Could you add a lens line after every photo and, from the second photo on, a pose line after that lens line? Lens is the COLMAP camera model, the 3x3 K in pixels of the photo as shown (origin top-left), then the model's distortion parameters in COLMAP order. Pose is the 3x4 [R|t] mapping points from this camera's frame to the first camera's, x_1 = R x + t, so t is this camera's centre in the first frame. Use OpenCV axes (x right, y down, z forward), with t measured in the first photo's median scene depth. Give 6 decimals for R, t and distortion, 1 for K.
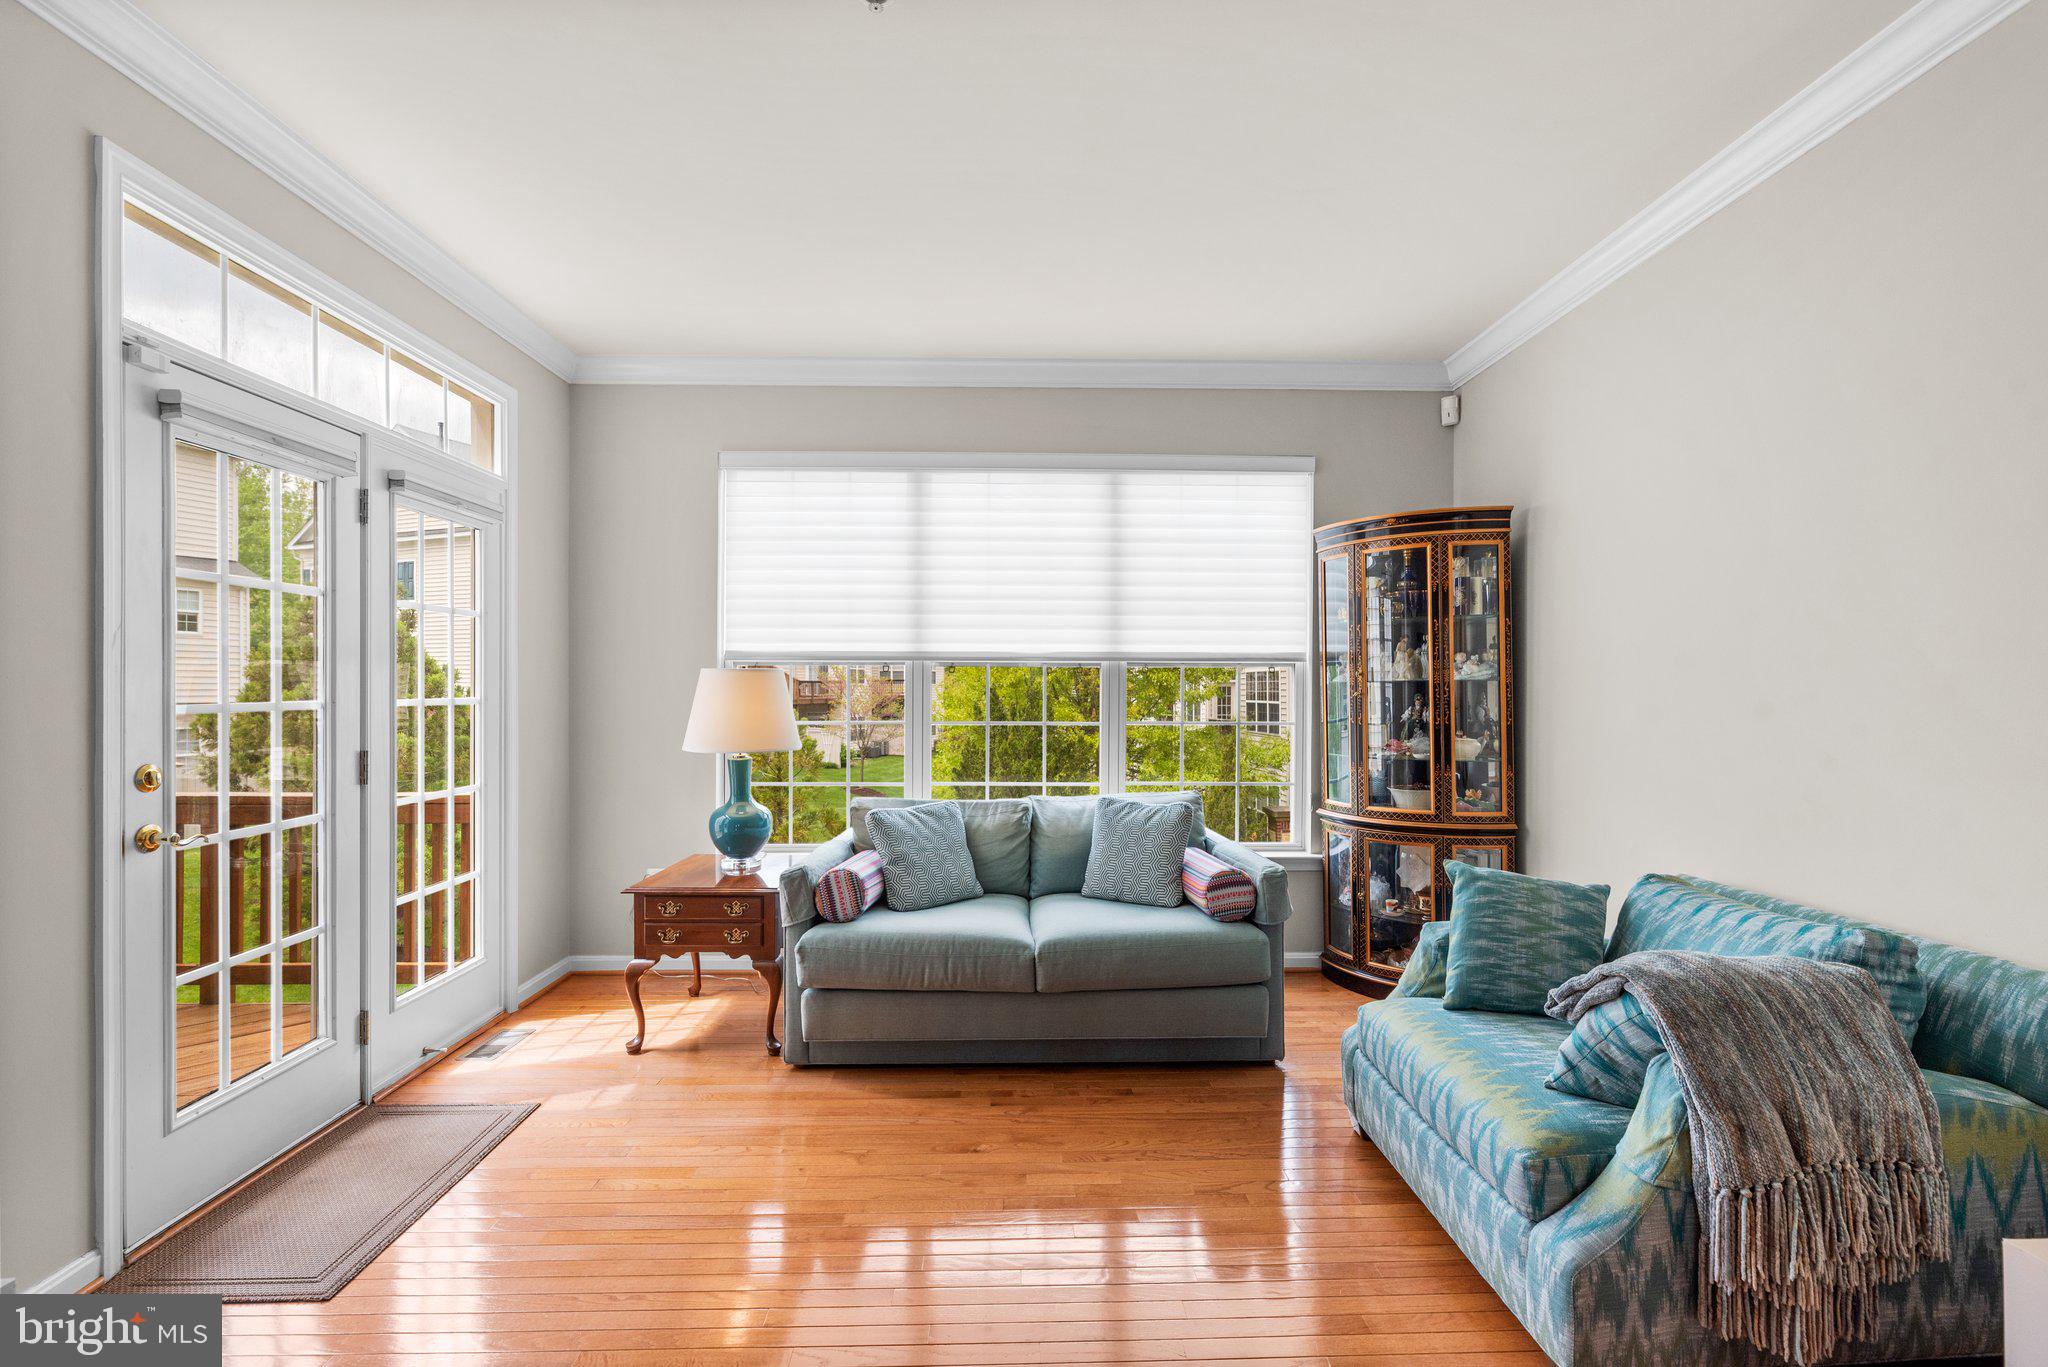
lens RADIAL K [[918.7, 0, 1030.7], [0, 918.7, 690.1], [0, 0, 1]] dist [0.002729, -0.000078]
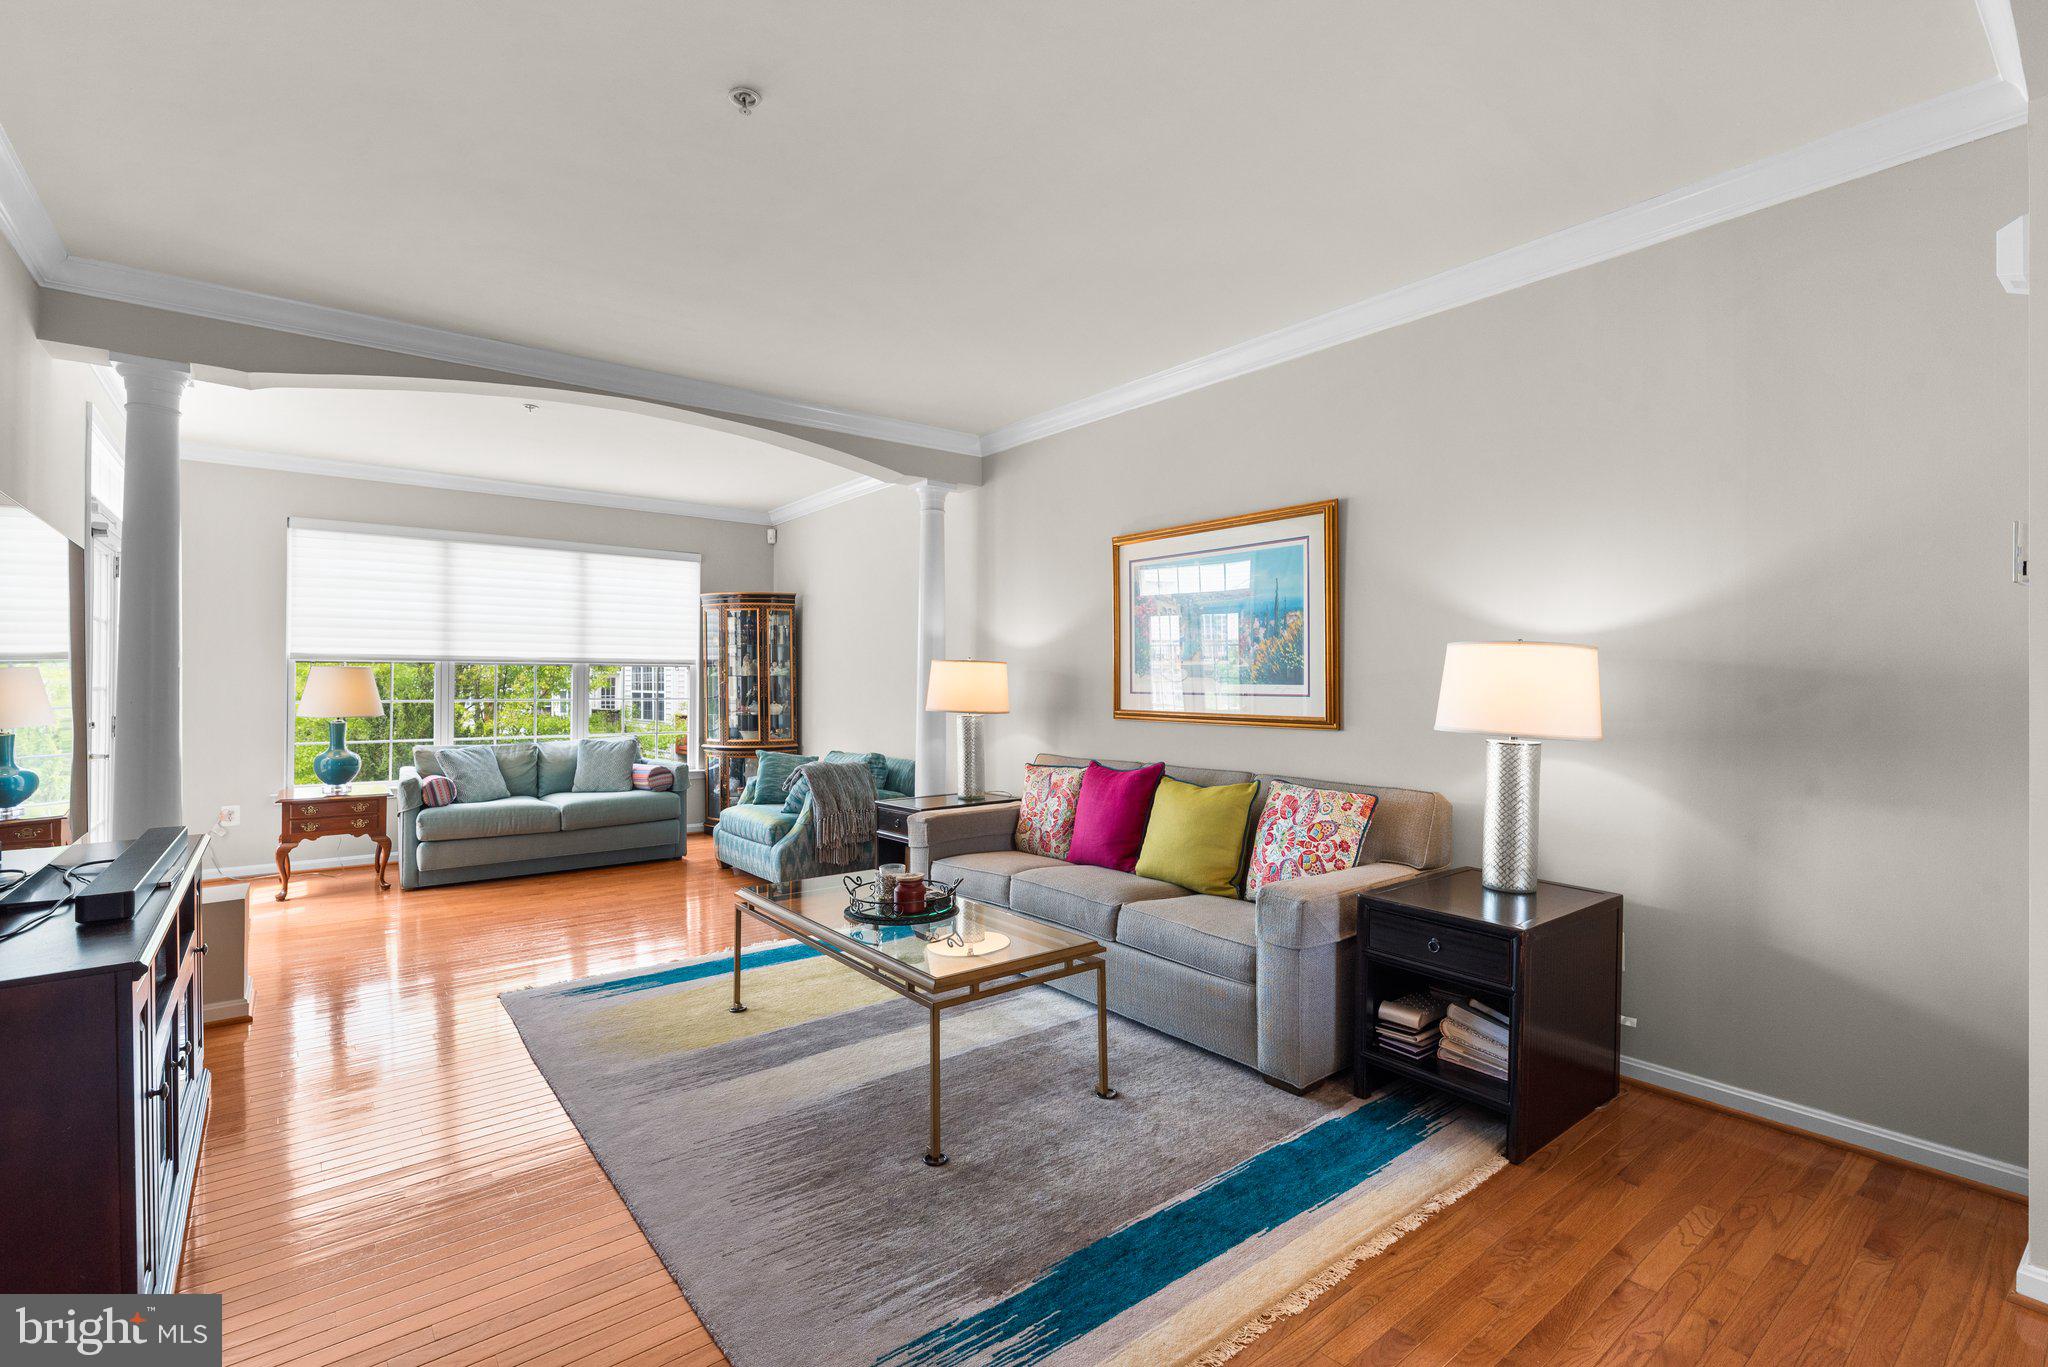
lens RADIAL K [[918.7, 0, 1025.5], [0, 918.7, 672.9], [0, 0, 1]] dist [0.002729, -0.000078]
pose [[0.798702, 0.005303, 0.601703, -0.343317], [-0.000227, 0.999964, -0.008511, 0.001003], [-0.601727, 0.006662, 0.798674, -1.059850]]
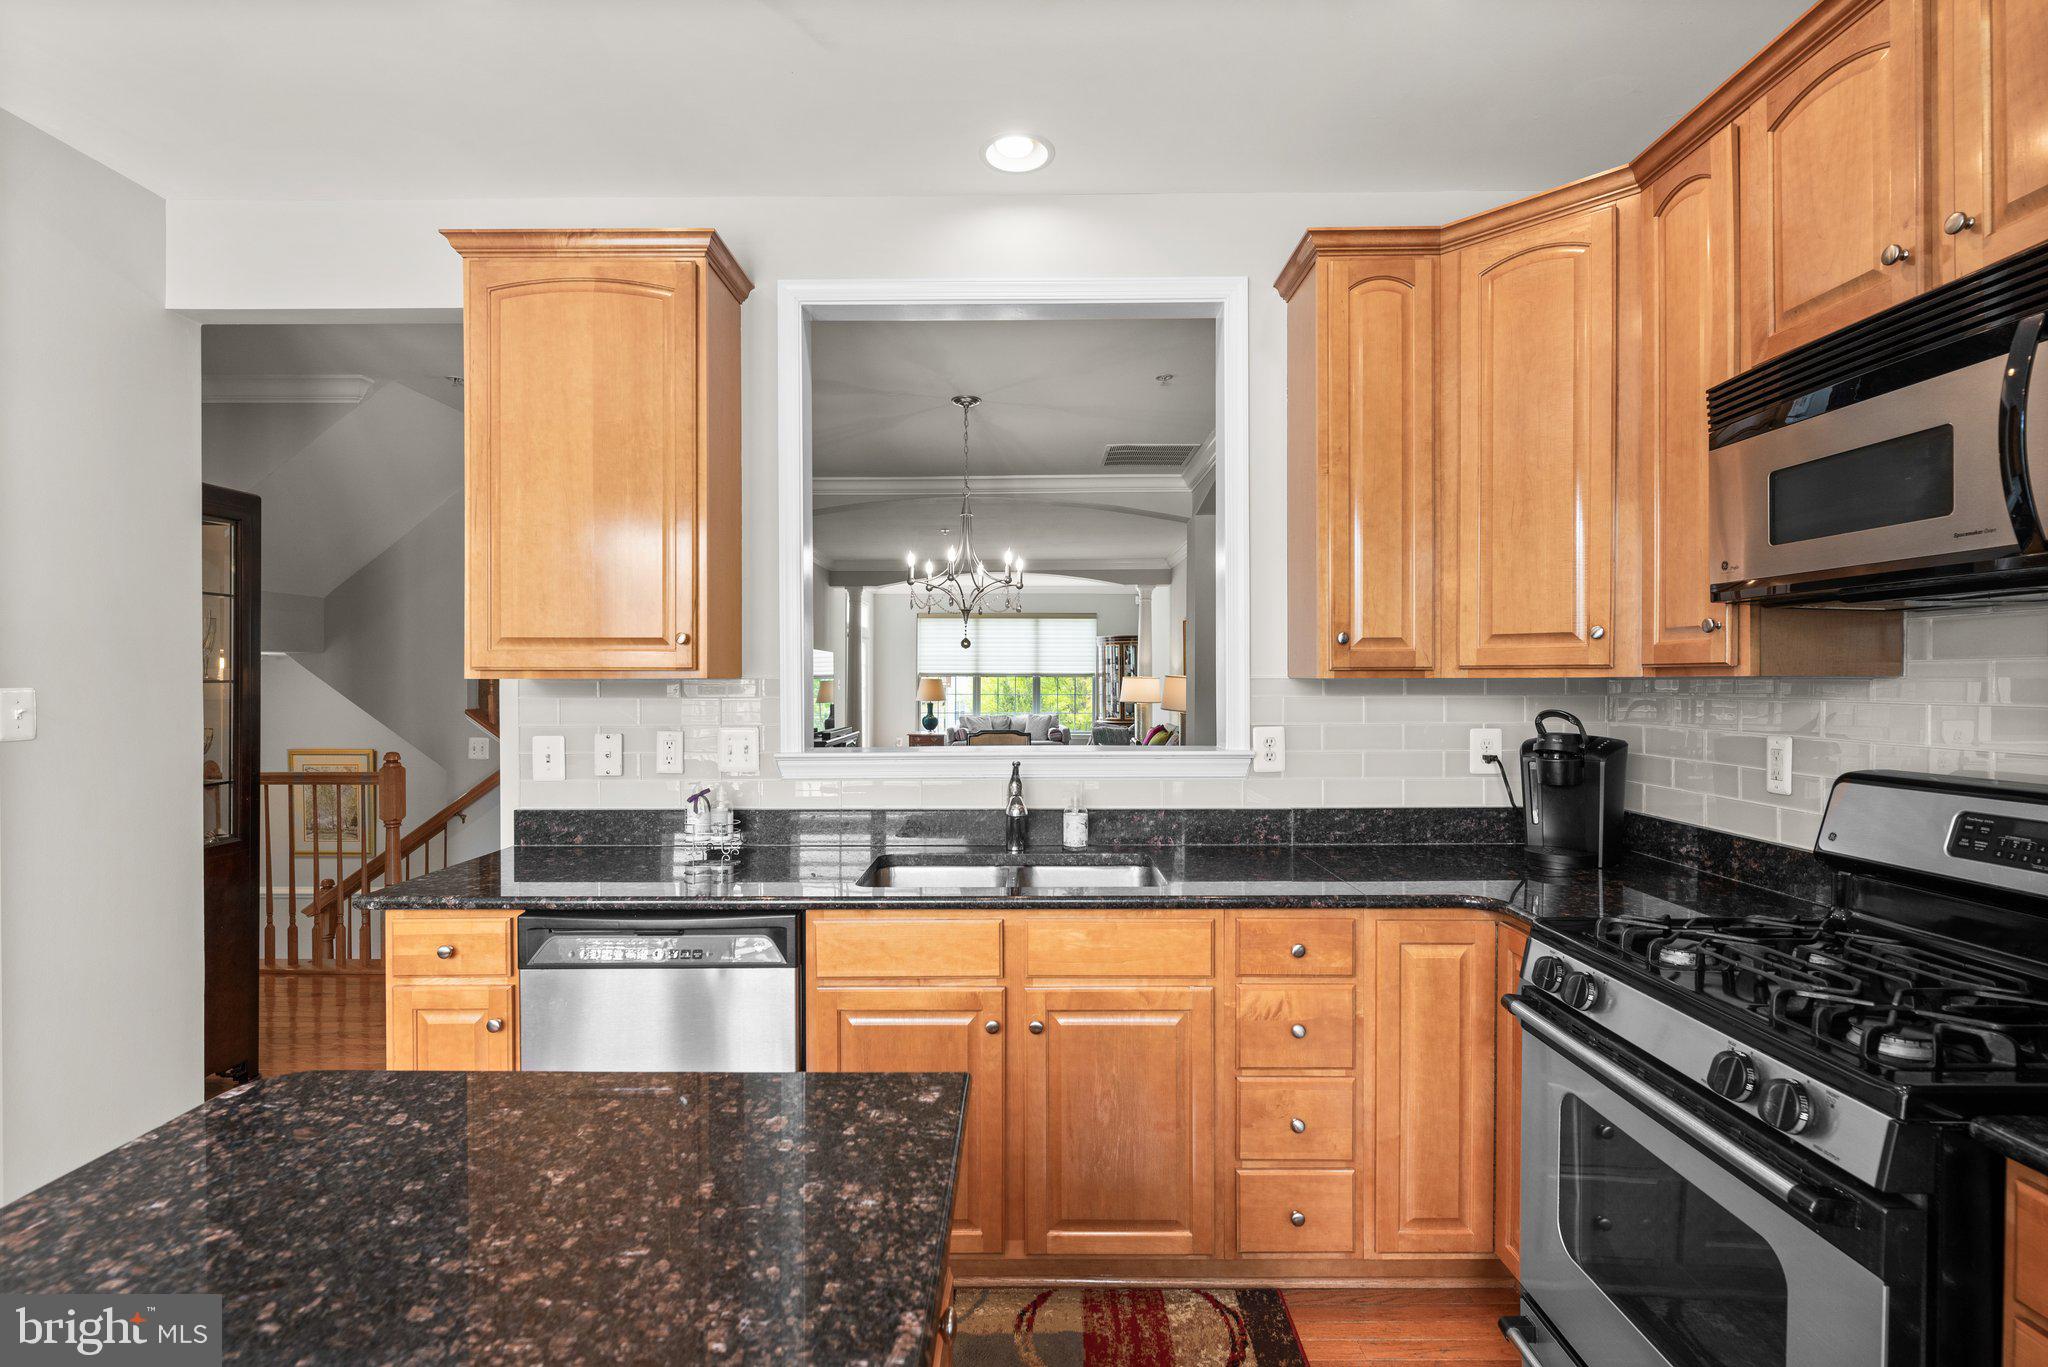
lens RADIAL K [[951.1, 0, 1027.1], [0, 951.1, 684.1], [0, 0, 1]] dist [-0.001110, -0.002232]
pose [[0.999453, 0.000460, -0.033070, 0.206658], [-0.000342, 0.999994, 0.003571, -0.017930], [0.033071, -0.003558, 0.999447, -2.973253]]
